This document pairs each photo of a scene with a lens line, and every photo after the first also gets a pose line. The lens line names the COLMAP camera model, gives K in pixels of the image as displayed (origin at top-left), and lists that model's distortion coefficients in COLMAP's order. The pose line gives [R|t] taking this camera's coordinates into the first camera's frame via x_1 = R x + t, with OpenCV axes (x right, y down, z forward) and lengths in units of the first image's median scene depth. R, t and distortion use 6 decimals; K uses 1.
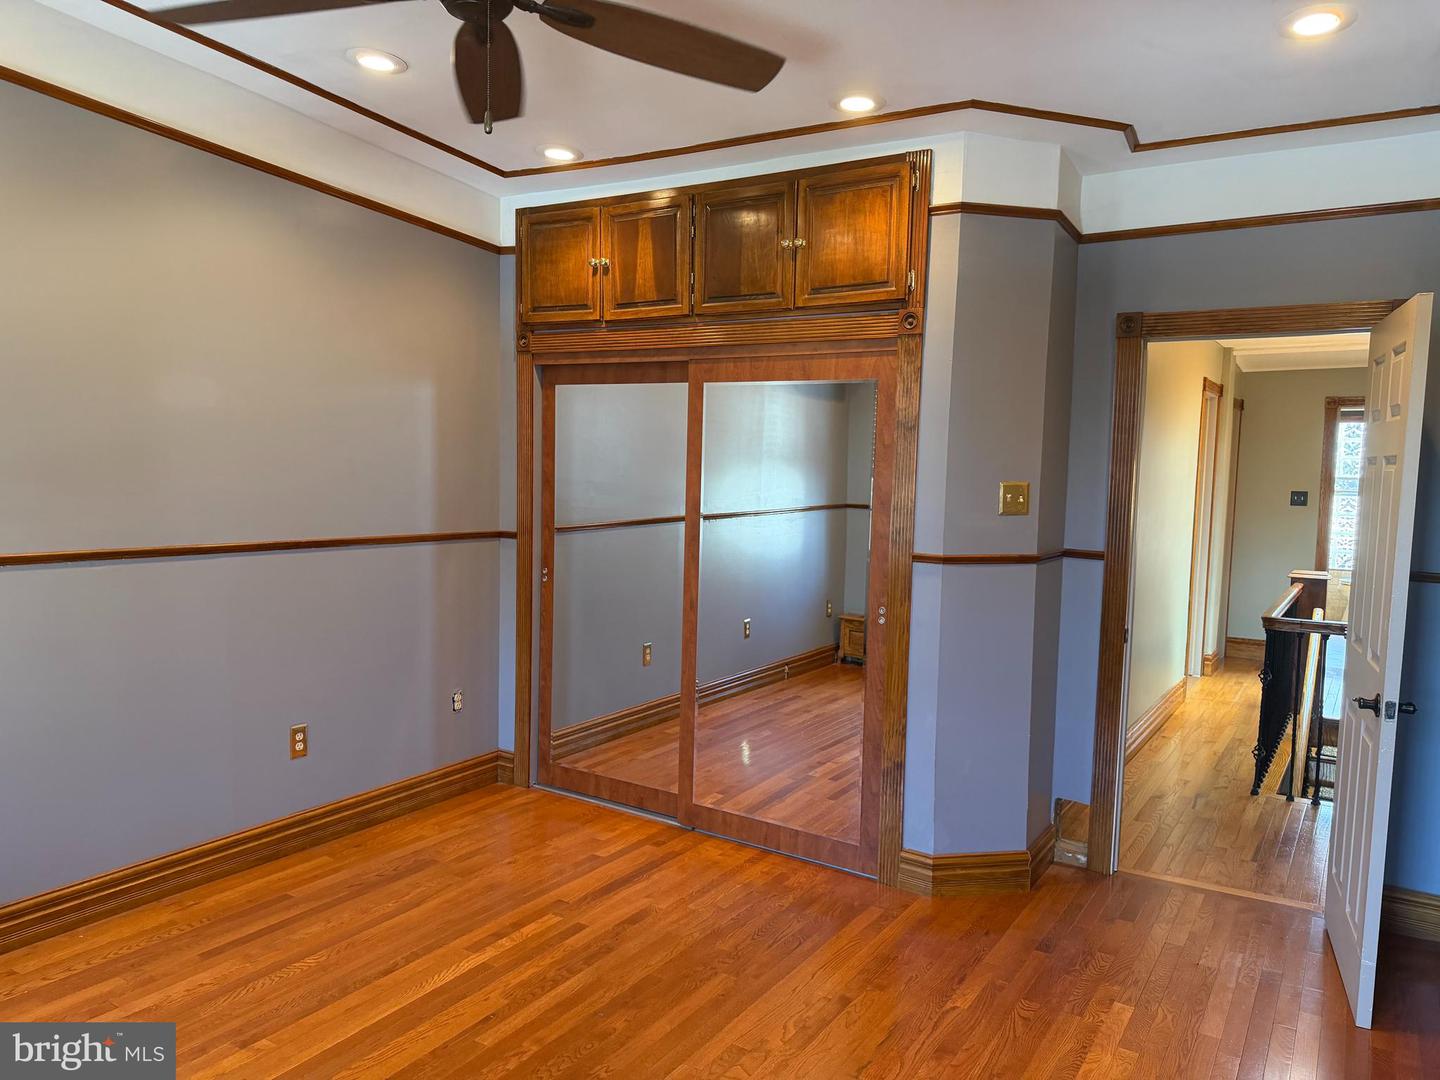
lens RADIAL K [[1034.9, 0, 713.8], [0, 1034.9, 543.7], [0, 0, 1]] dist [0.160277, -0.157000]
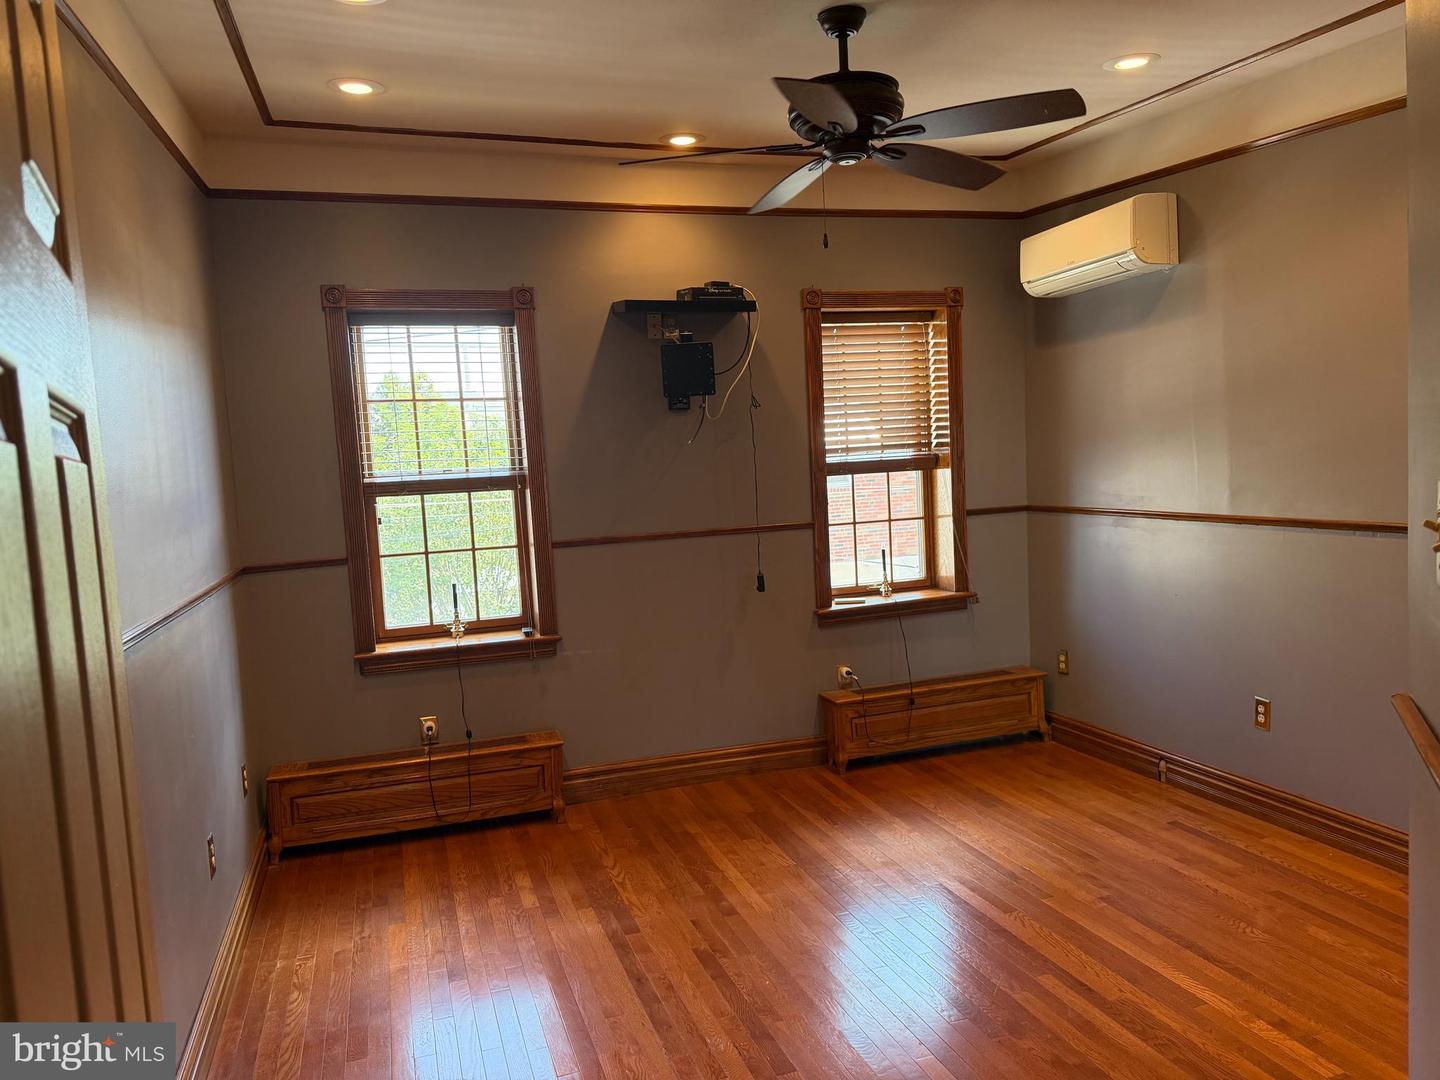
lens RADIAL K [[1034.9, 0, 713.8], [0, 1034.9, 543.7], [0, 0, 1]] dist [0.160277, -0.157000]
pose [[-0.626273, 0.059939, -0.777296, 0.709334], [-0.032175, 0.994203, 0.102589, -0.060308], [0.778940, 0.089258, -0.620714, 1.209811]]
